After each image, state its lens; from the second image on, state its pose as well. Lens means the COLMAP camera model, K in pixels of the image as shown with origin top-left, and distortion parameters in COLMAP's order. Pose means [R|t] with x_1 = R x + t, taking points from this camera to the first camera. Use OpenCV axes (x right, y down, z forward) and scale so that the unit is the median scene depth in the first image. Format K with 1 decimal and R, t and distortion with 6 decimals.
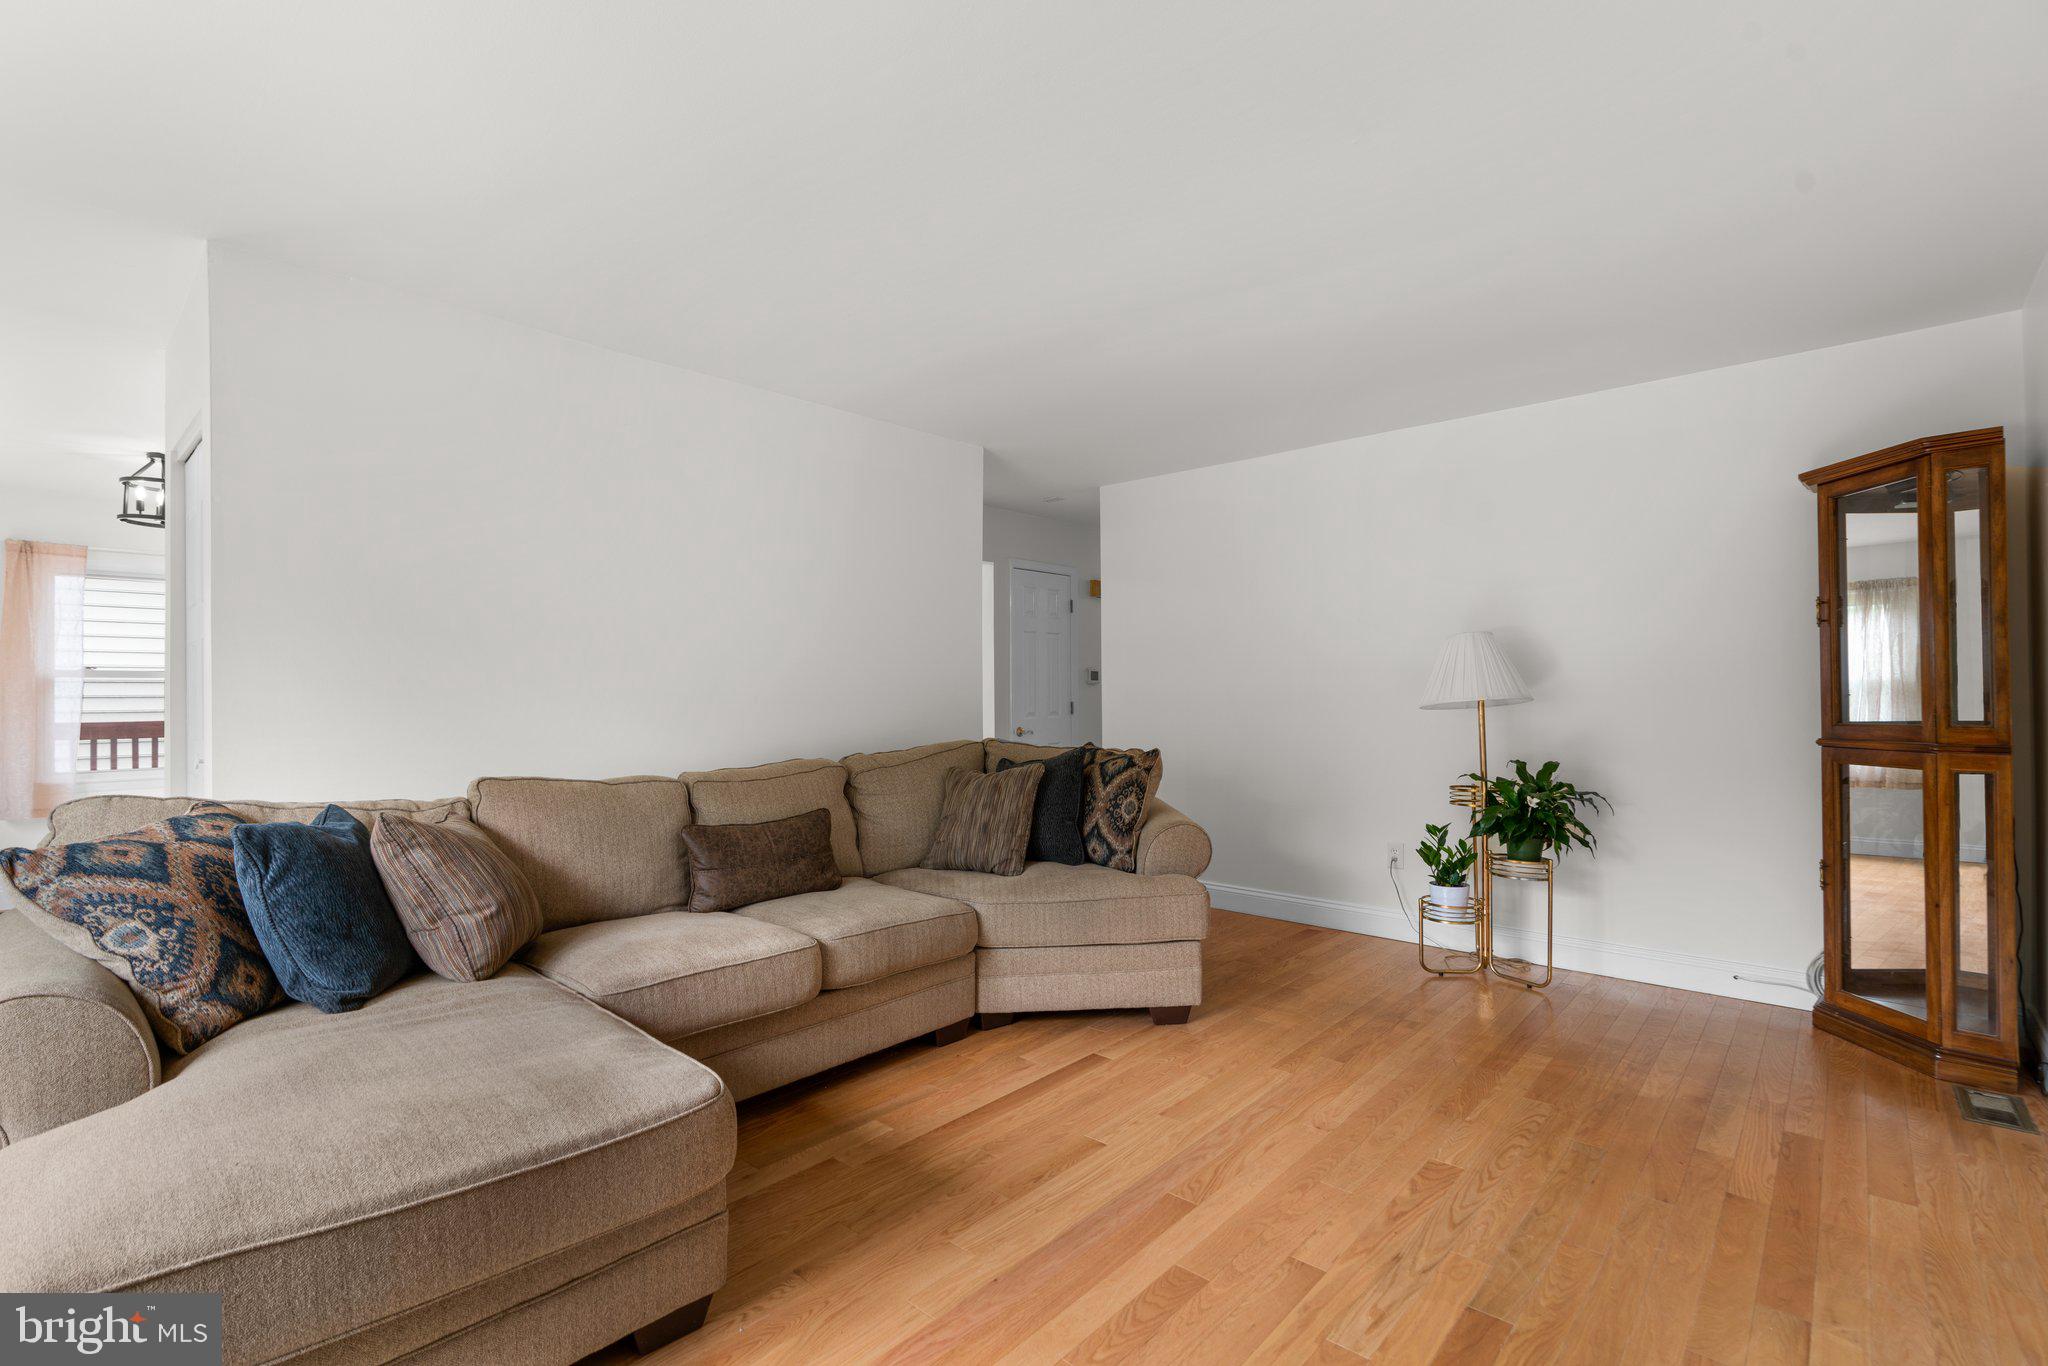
lens RADIAL K [[929.4, 0, 1024.0], [0, 929.4, 692.5], [0, 0, 1]] dist [-0.007372, 0.003045]
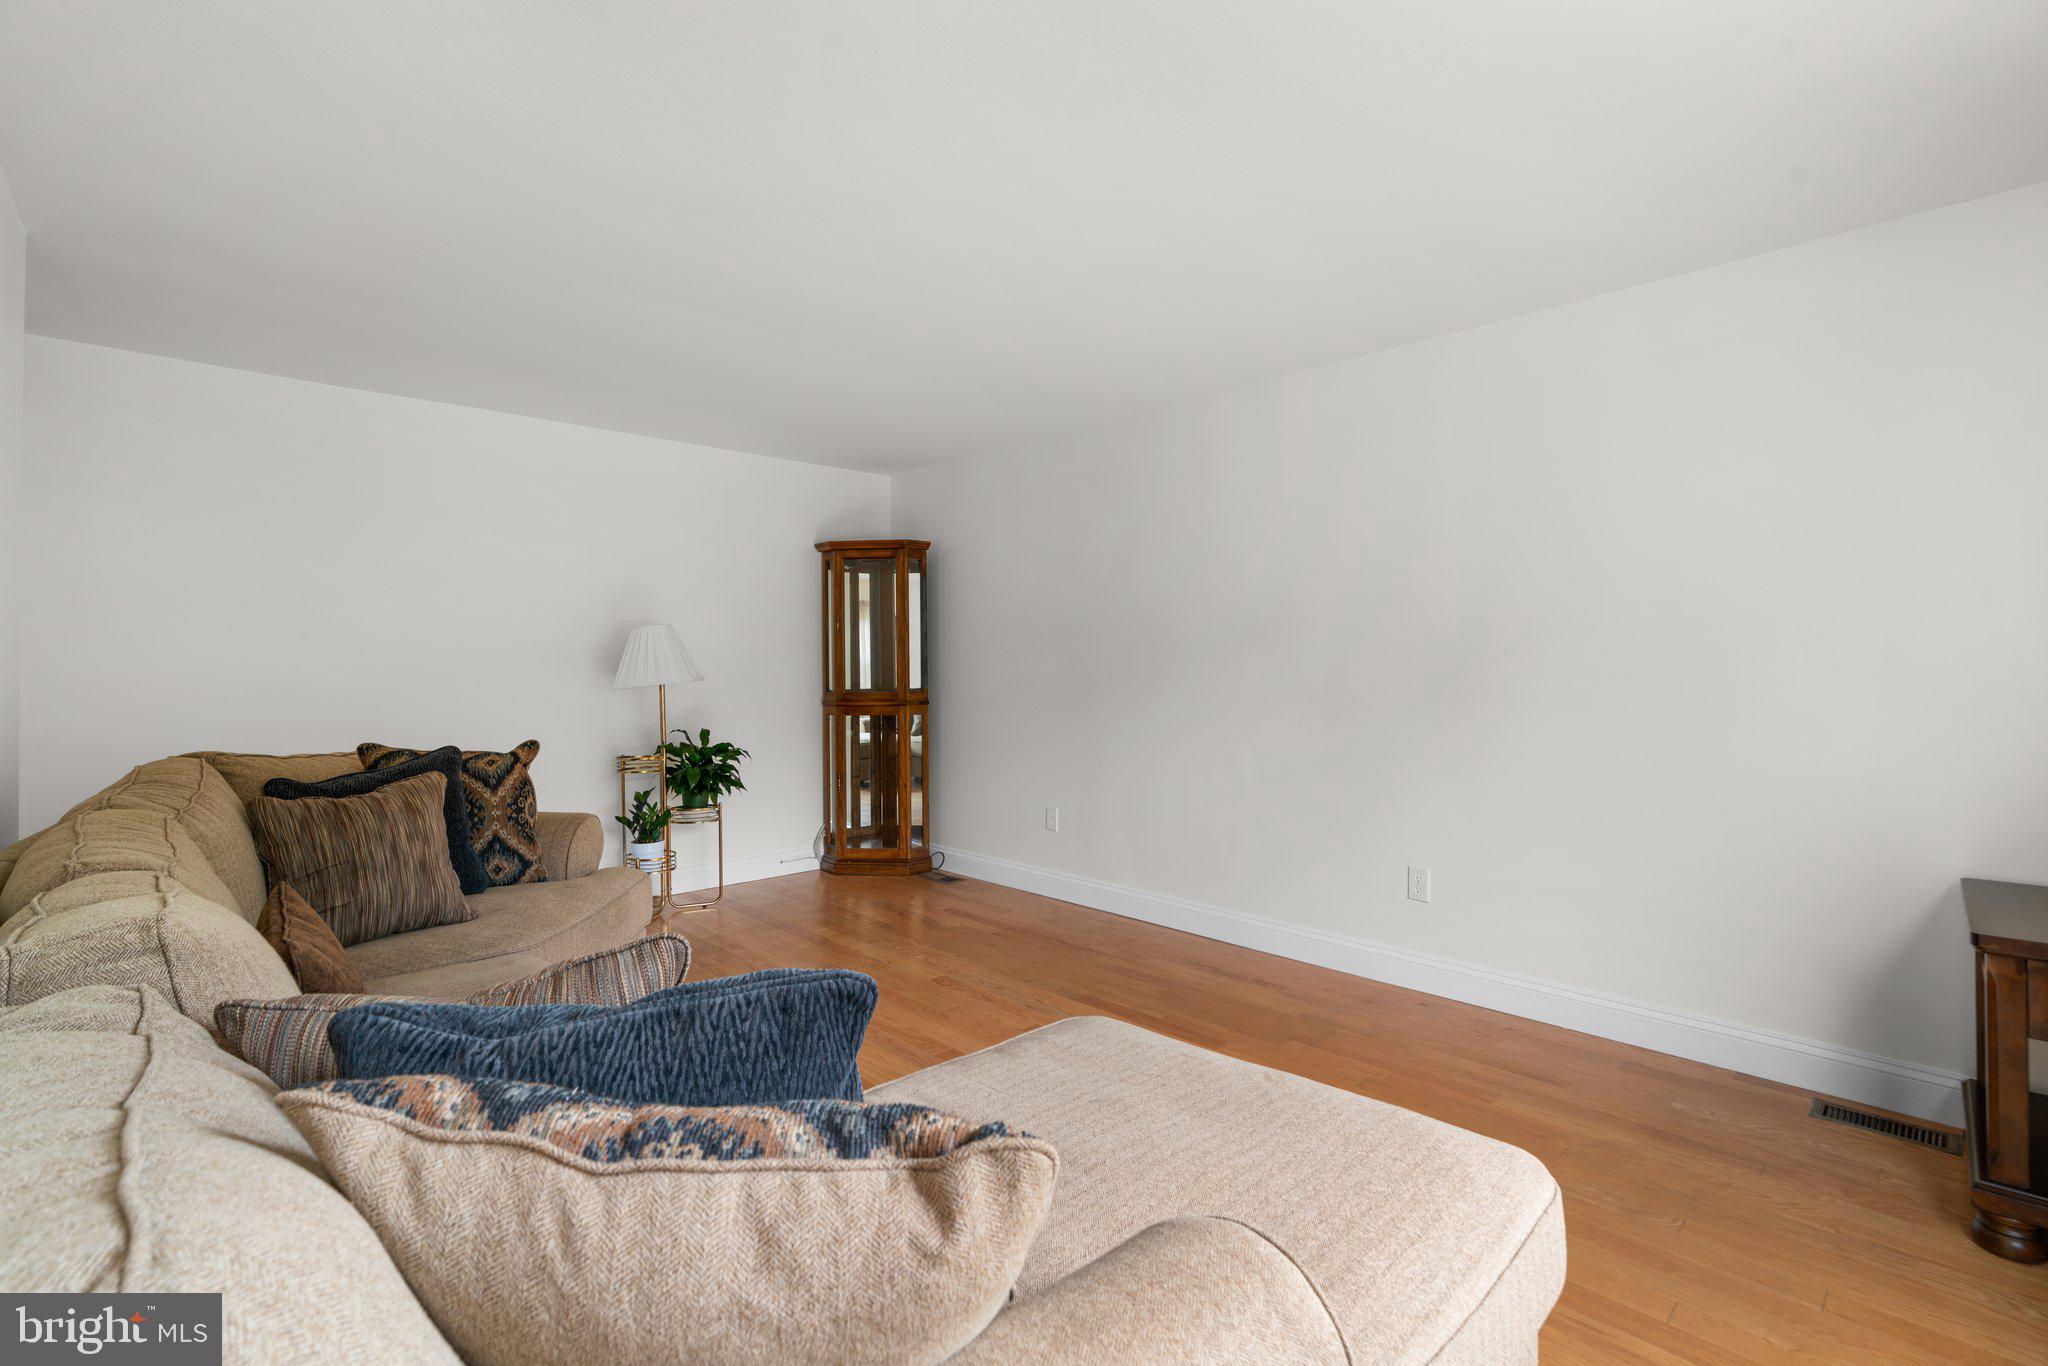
lens RADIAL K [[929.4, 0, 1023.2], [0, 929.4, 669.7], [0, 0, 1]] dist [-0.007372, 0.003045]
pose [[0.071761, 0.003030, 0.997417, -0.708185], [0.000872, 0.999995, -0.003100, -0.002287], [-0.997421, 0.001093, 0.071758, 0.484263]]
